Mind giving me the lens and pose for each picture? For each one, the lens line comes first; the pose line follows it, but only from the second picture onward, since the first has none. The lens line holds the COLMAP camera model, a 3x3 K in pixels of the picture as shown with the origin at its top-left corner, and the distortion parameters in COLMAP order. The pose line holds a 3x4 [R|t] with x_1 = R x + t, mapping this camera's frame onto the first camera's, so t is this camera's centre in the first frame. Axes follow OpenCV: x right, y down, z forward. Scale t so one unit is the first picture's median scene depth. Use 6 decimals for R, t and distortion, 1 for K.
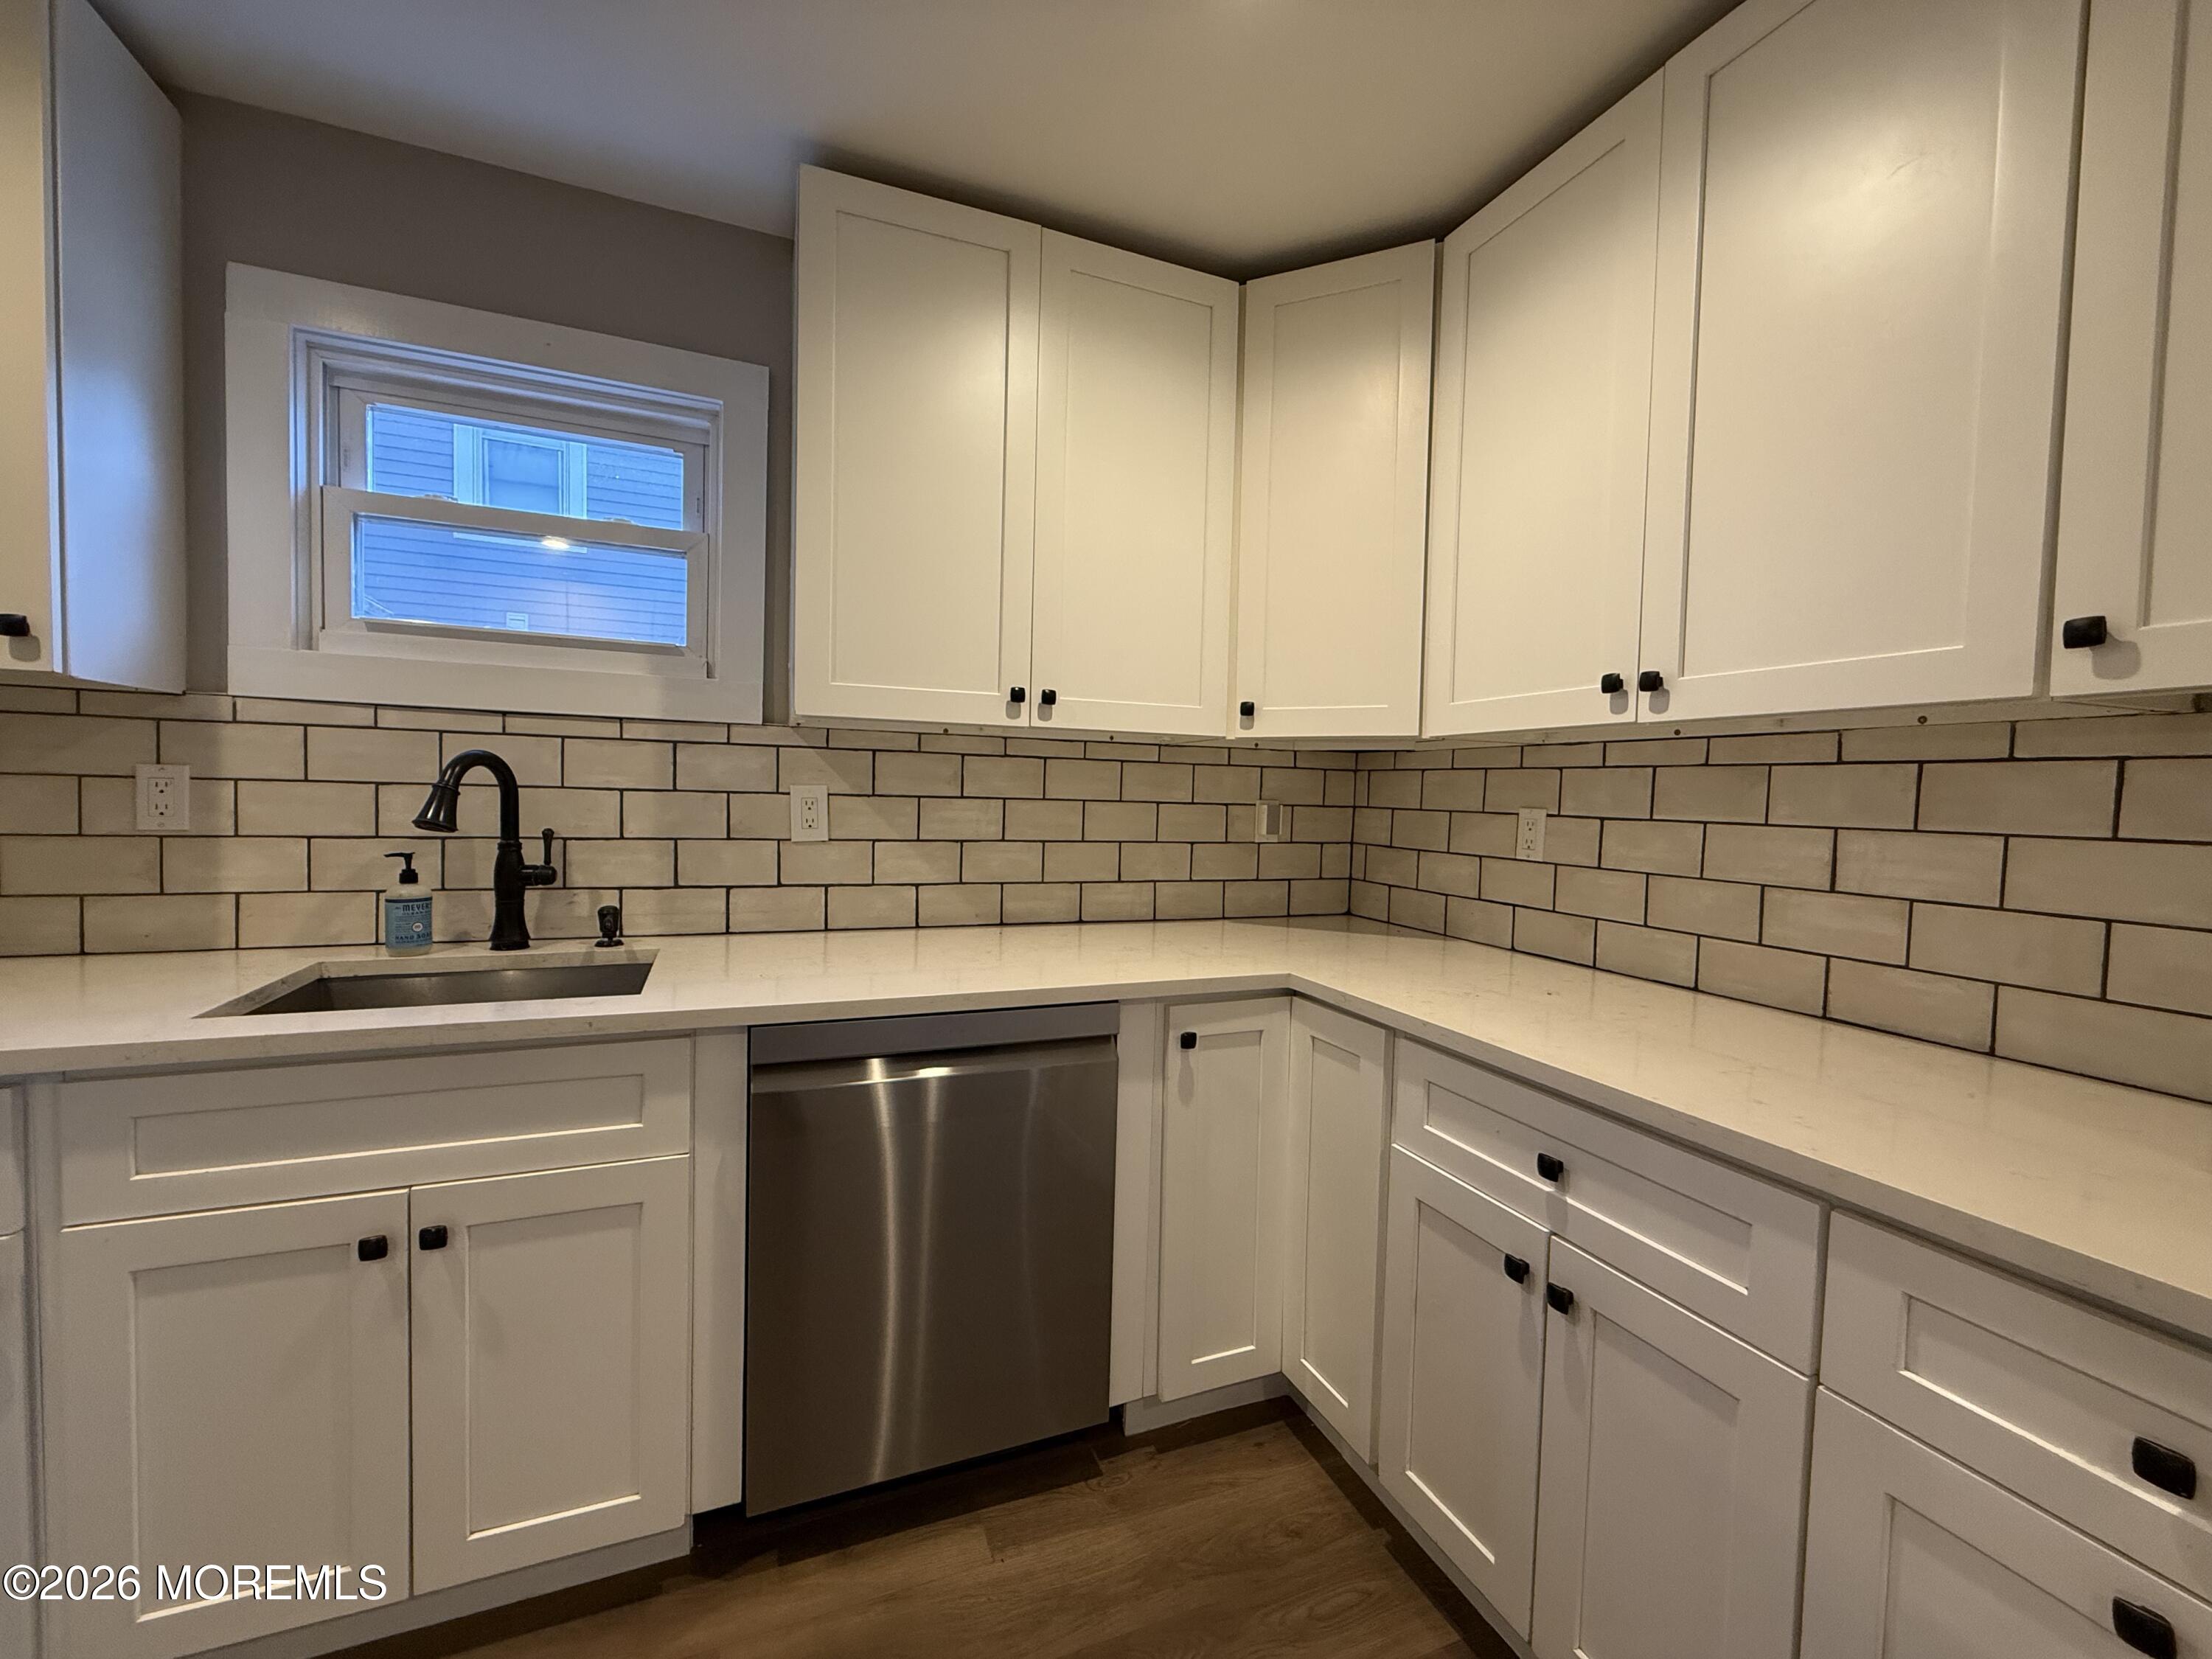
lens RADIAL K [[876.9, 0, 1097.9], [0, 876.9, 831.9], [0, 0, 1]] dist [-0.000254, 0.000020]
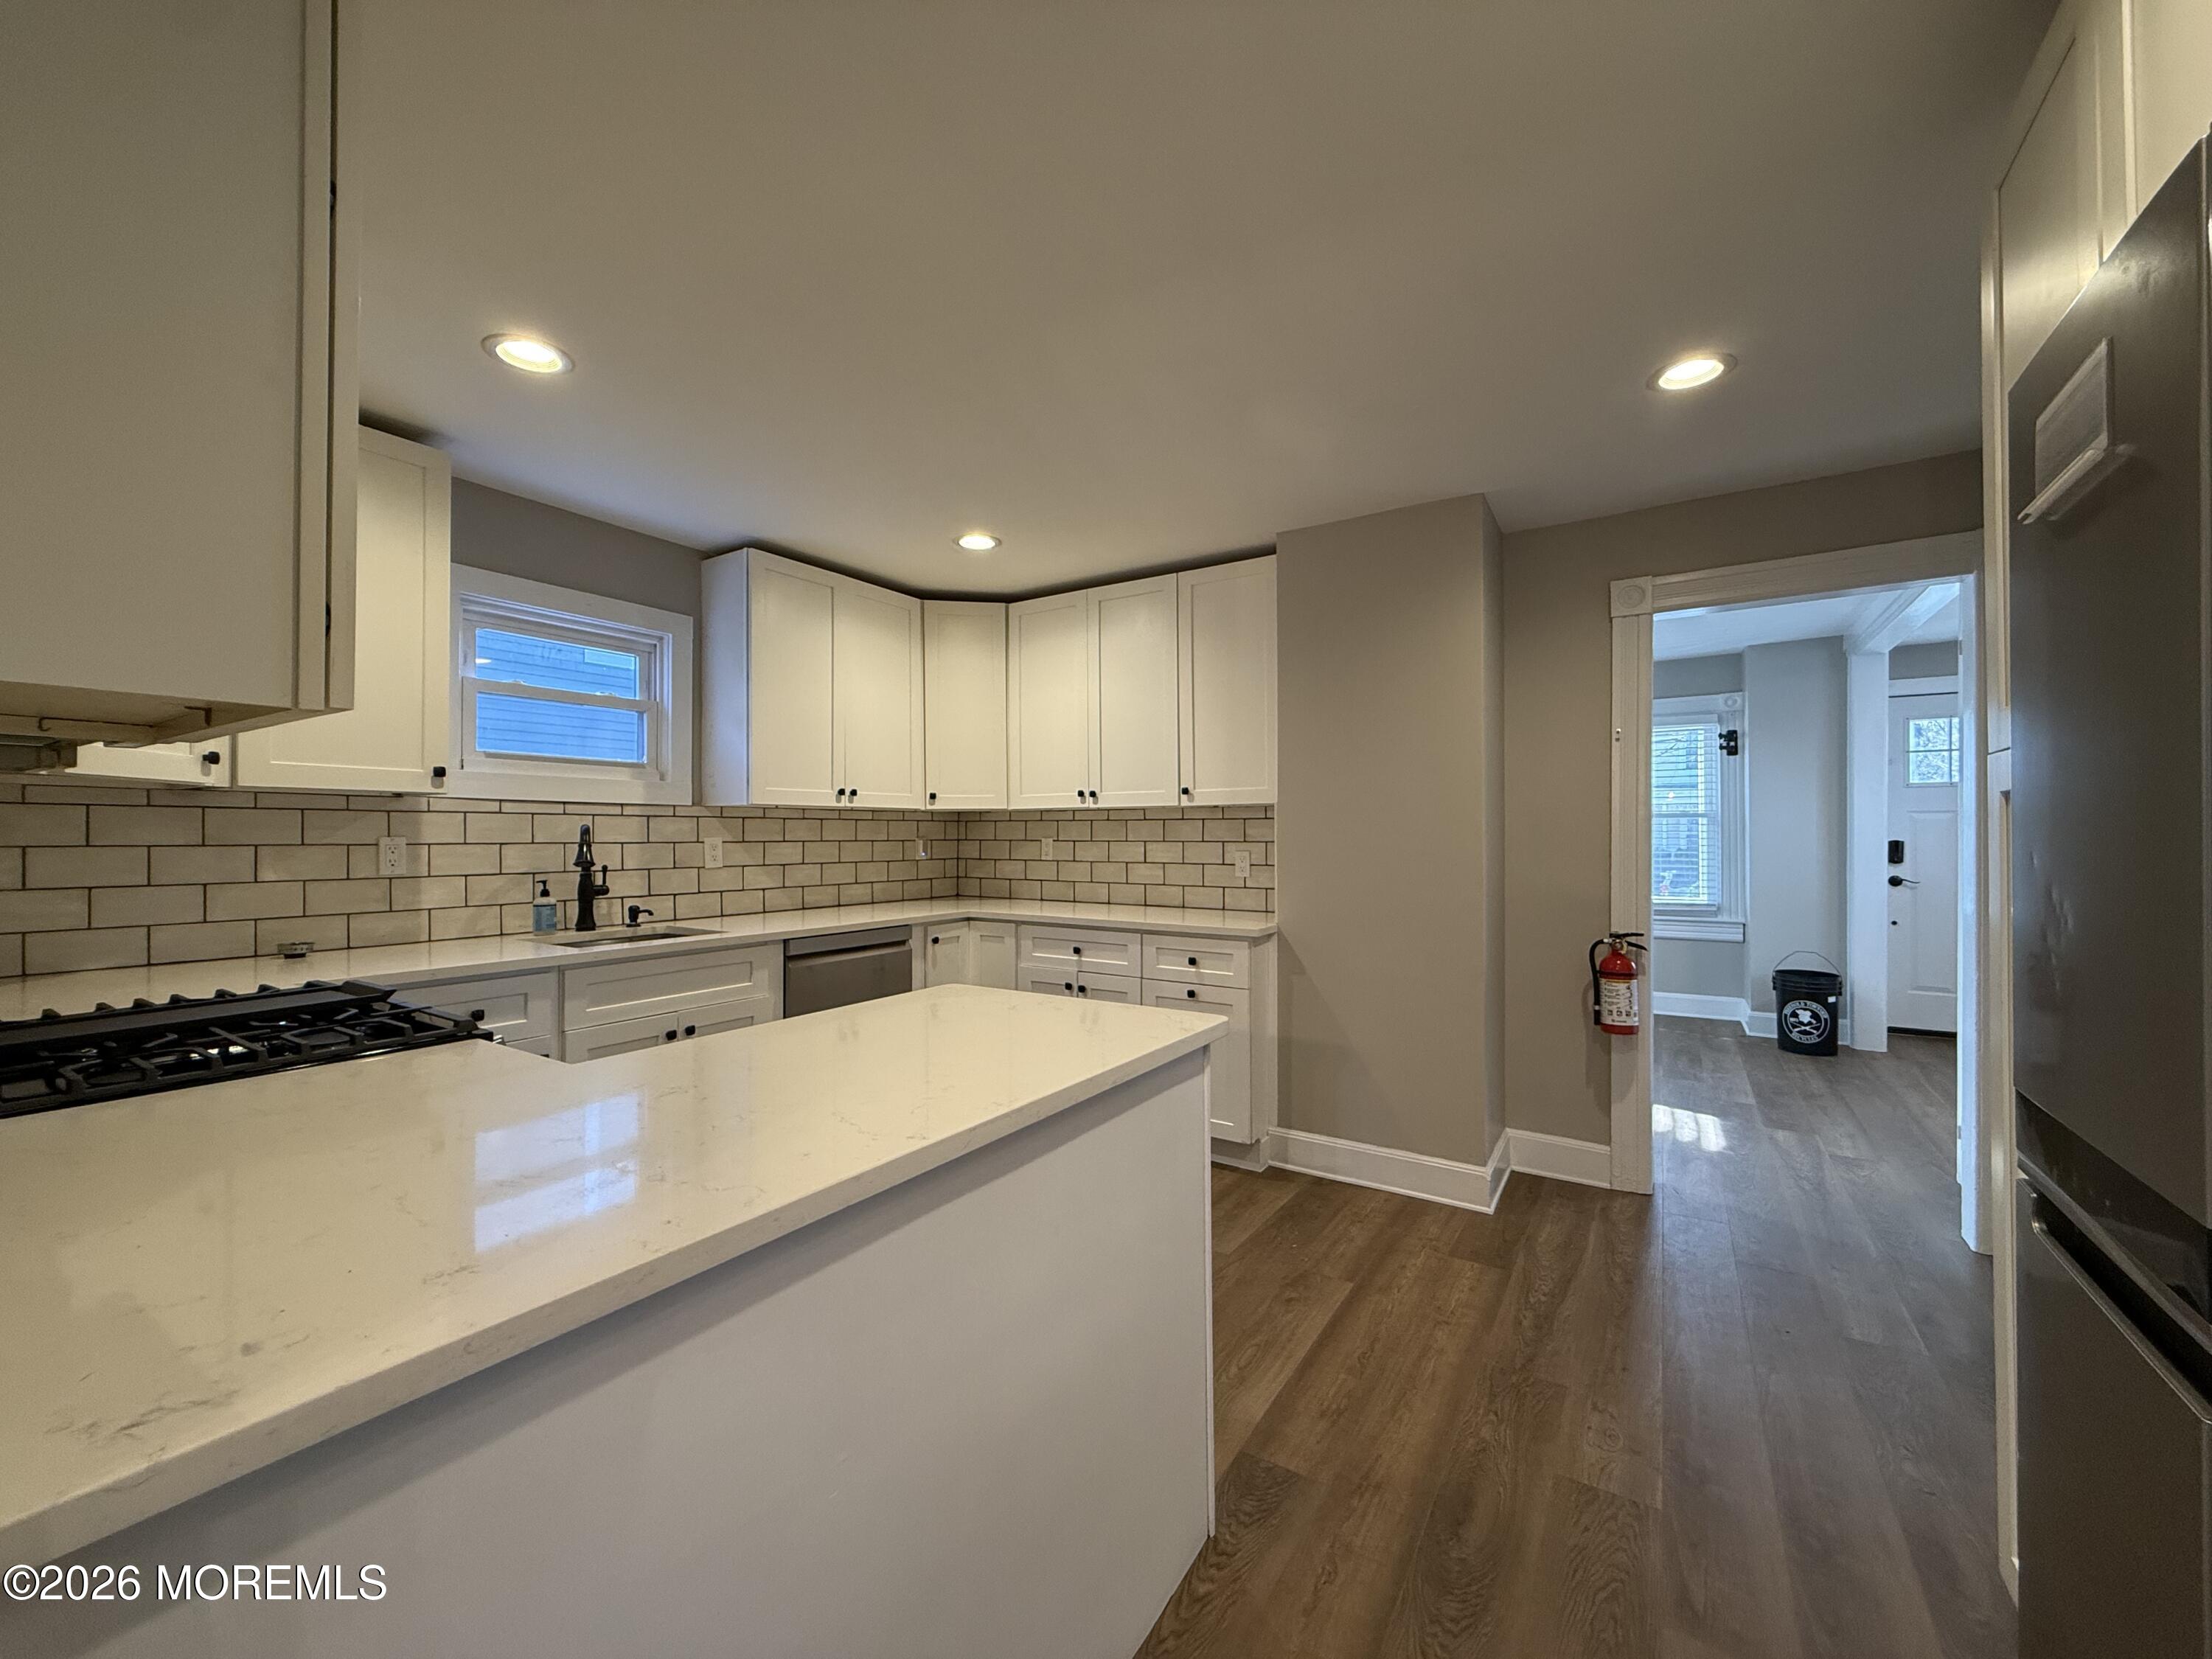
lens RADIAL K [[876.9, 0, 1097.9], [0, 876.9, 831.9], [0, 0, 1]] dist [-0.000254, 0.000020]
pose [[0.818629, -0.026932, 0.573692, -0.798394], [0.049481, 0.998493, -0.023732, 0.021020], [-0.572188, 0.047814, 0.818728, -1.078410]]
